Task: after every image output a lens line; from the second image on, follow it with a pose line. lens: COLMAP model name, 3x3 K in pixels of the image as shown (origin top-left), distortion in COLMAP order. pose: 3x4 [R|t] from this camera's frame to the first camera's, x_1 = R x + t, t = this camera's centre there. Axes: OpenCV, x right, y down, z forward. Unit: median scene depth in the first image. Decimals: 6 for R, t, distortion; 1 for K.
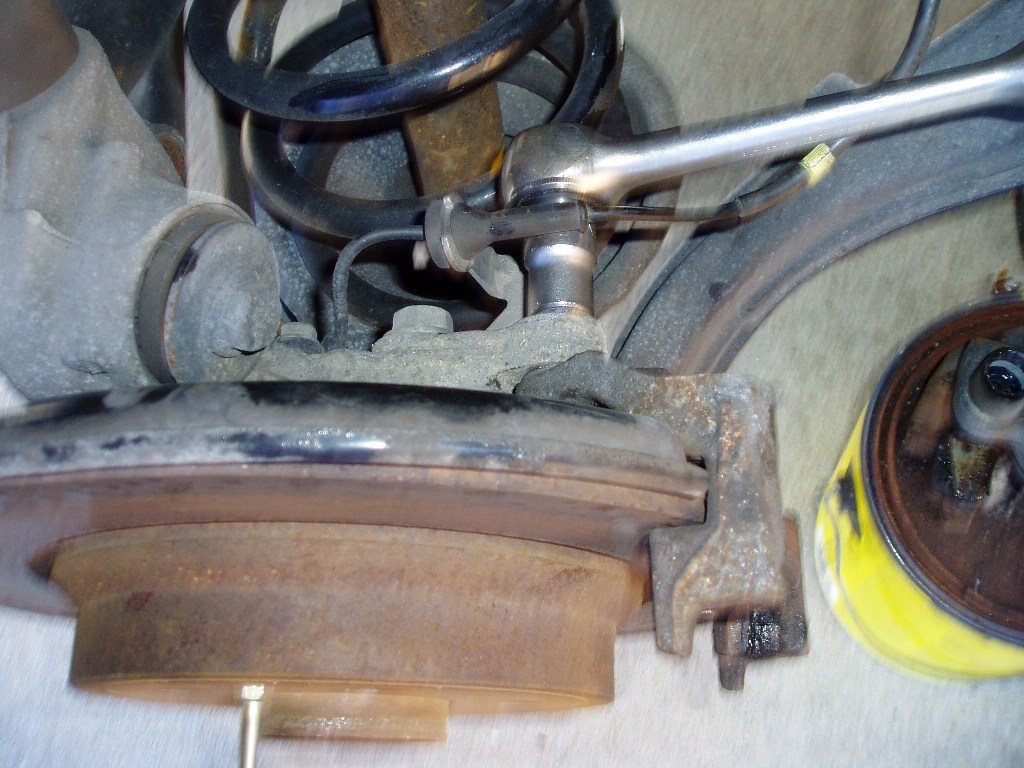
lens RADIAL K [[1075.1, 0, 524.2], [0, 1075.1, 408.5], [0, 0, 1]] dist [-0.101208, 0.000000]
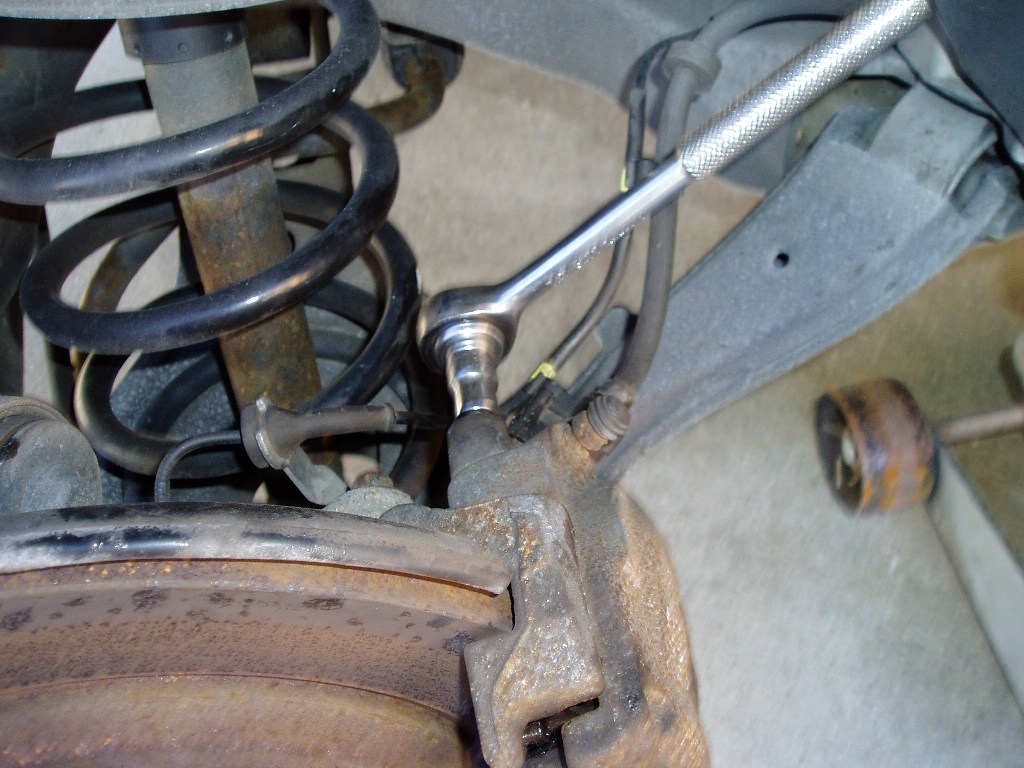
lens RADIAL K [[1075.1, 0, 519.2], [0, 1075.1, 386.6], [0, 0, 1]] dist [-0.101208, 0.000000]
pose [[0.987045, -0.081553, 0.138169, 0.048622], [0.125010, 0.930726, -0.343688, 0.242293], [-0.100569, 0.356508, 0.928864, -0.045899]]
